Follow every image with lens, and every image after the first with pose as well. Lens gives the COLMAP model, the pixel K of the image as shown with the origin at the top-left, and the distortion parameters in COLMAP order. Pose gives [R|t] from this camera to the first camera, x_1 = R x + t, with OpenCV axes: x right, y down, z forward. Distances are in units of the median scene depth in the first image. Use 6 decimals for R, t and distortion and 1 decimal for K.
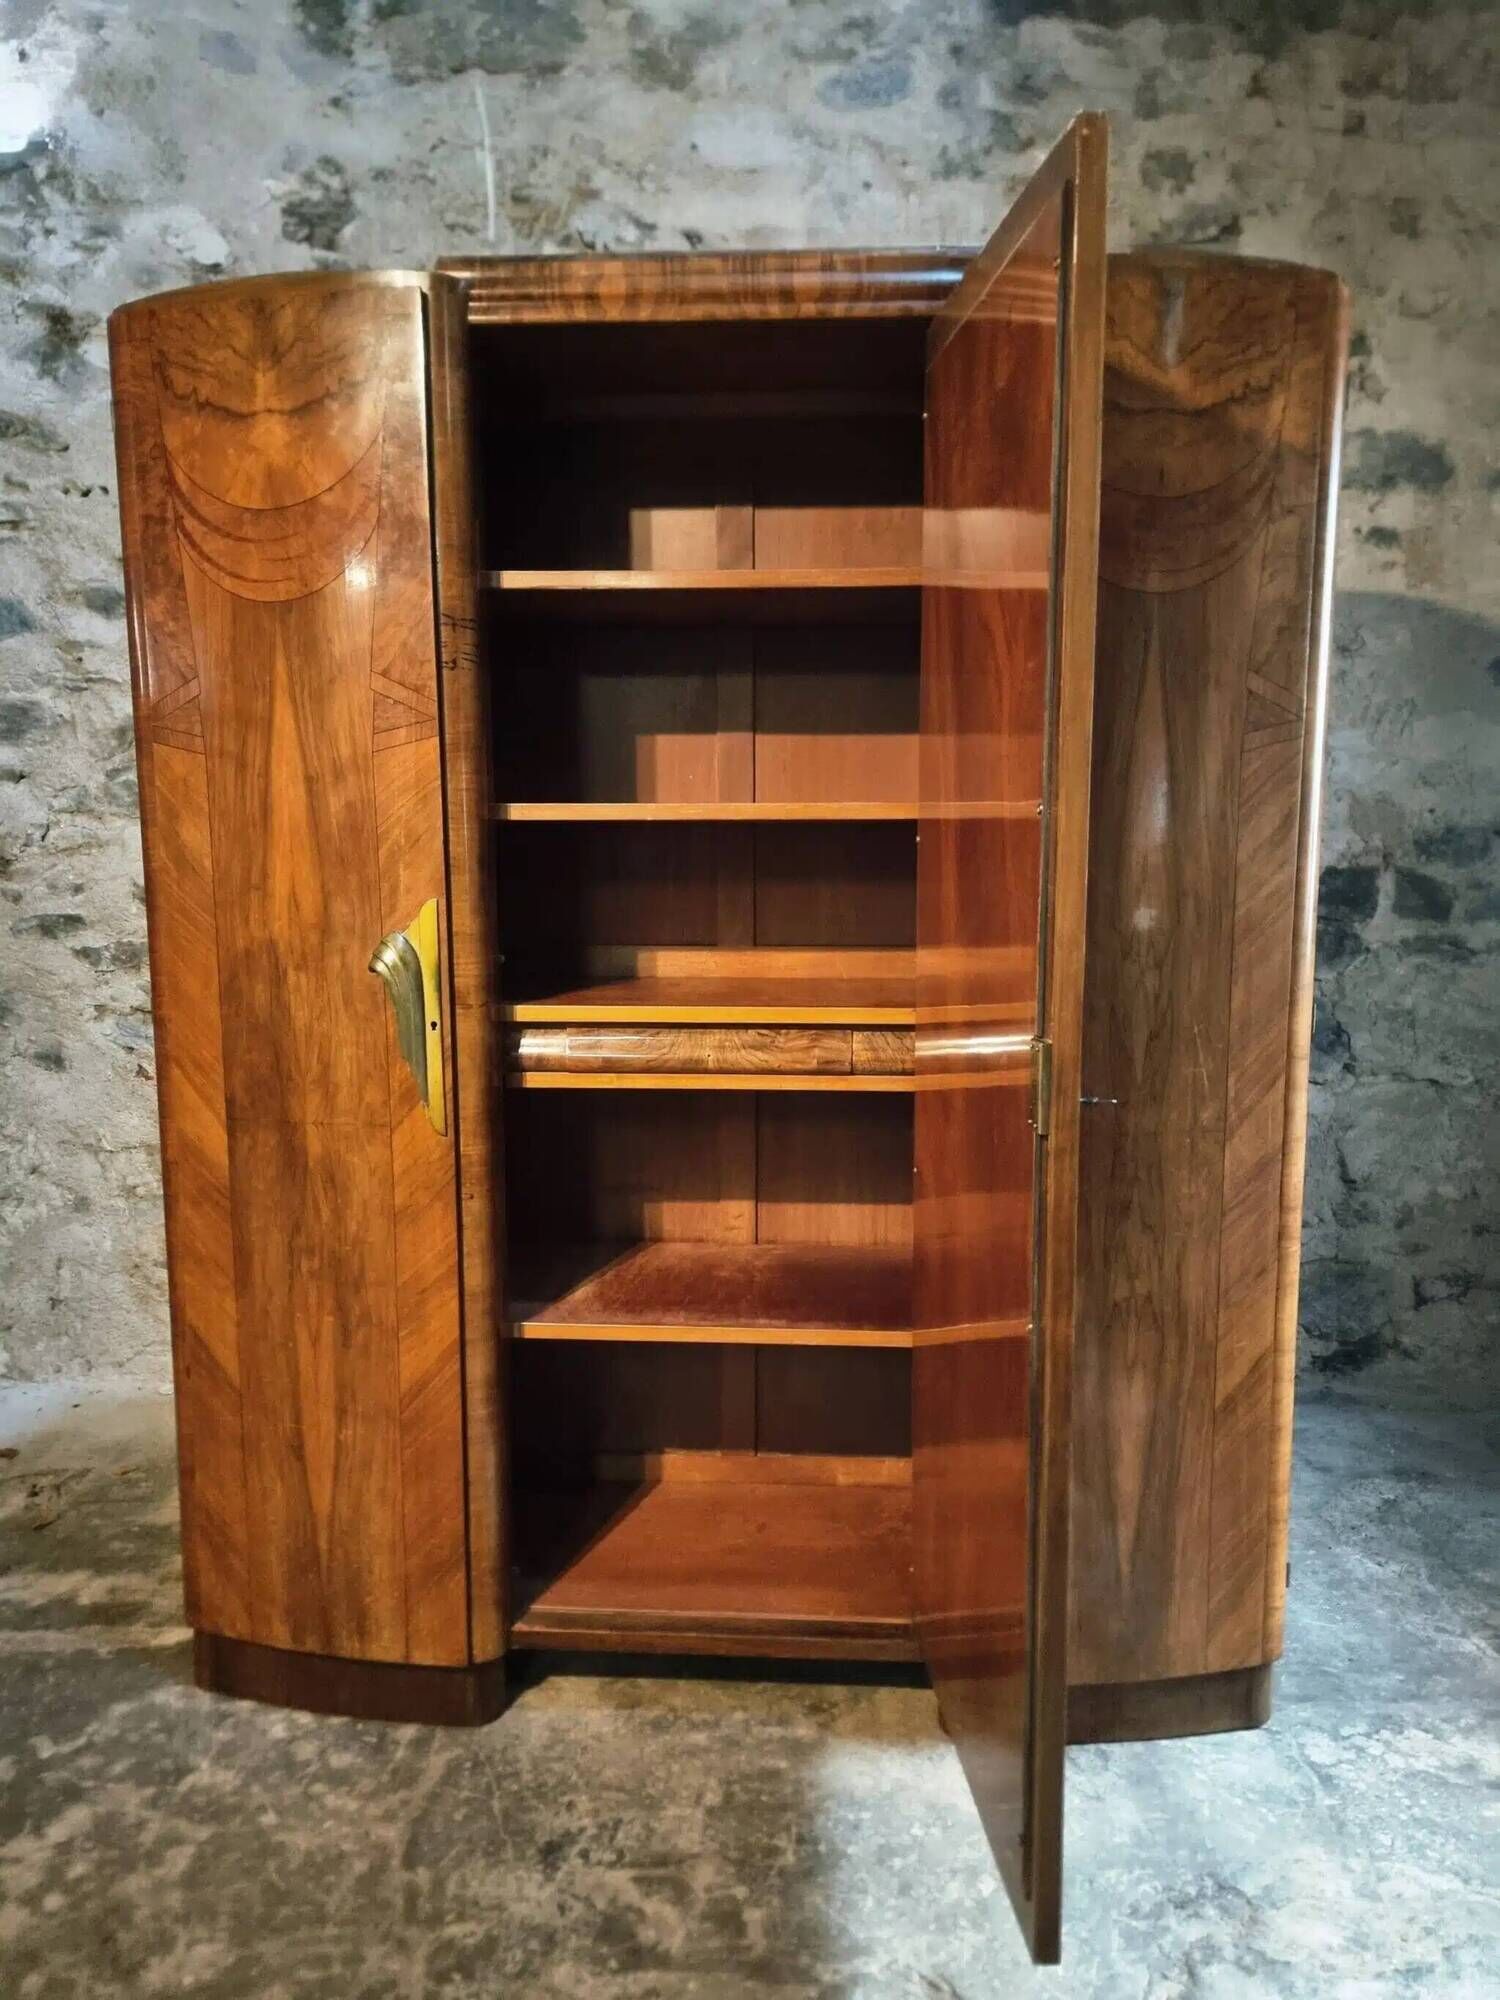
lens RADIAL K [[1410.3, 0, 748.4], [0, 1410.3, 1006.0], [0, 0, 1]] dist [0.088624, -0.078084]
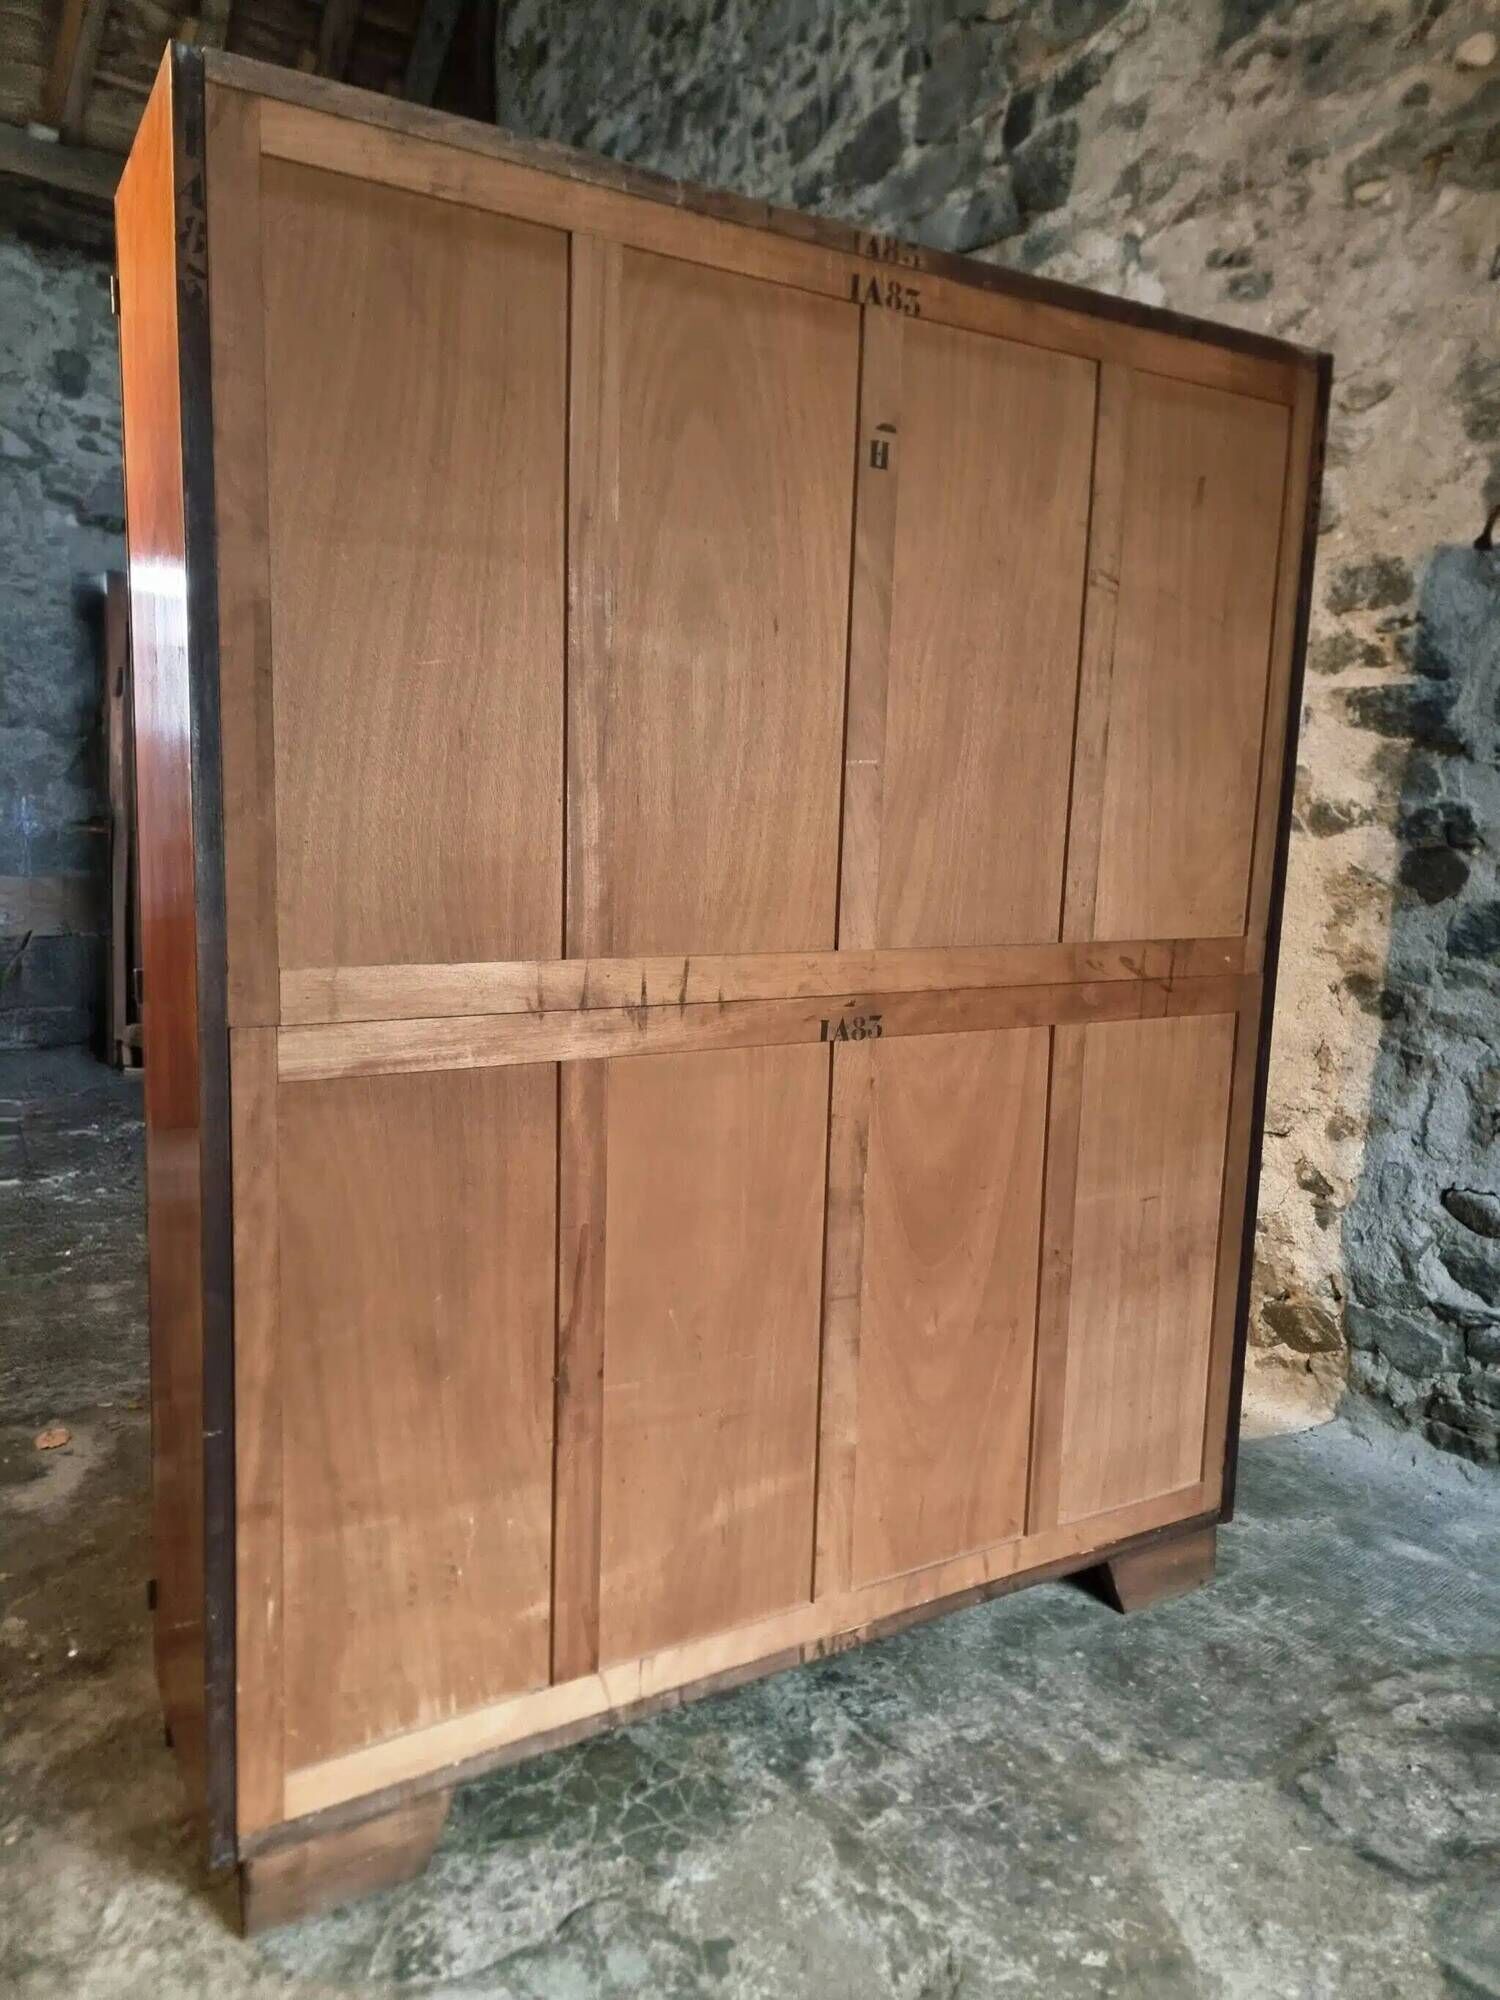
lens RADIAL K [[1380.5, 0, 725.4], [0, 1380.5, 987.5], [0, 0, 1]] dist [0.097436, -0.090082]
pose [[0.562380, 0.131207, -0.816403, 0.589036], [-0.147357, 0.987429, 0.057186, -0.011144], [0.813643, 0.088143, 0.574645, 0.208098]]
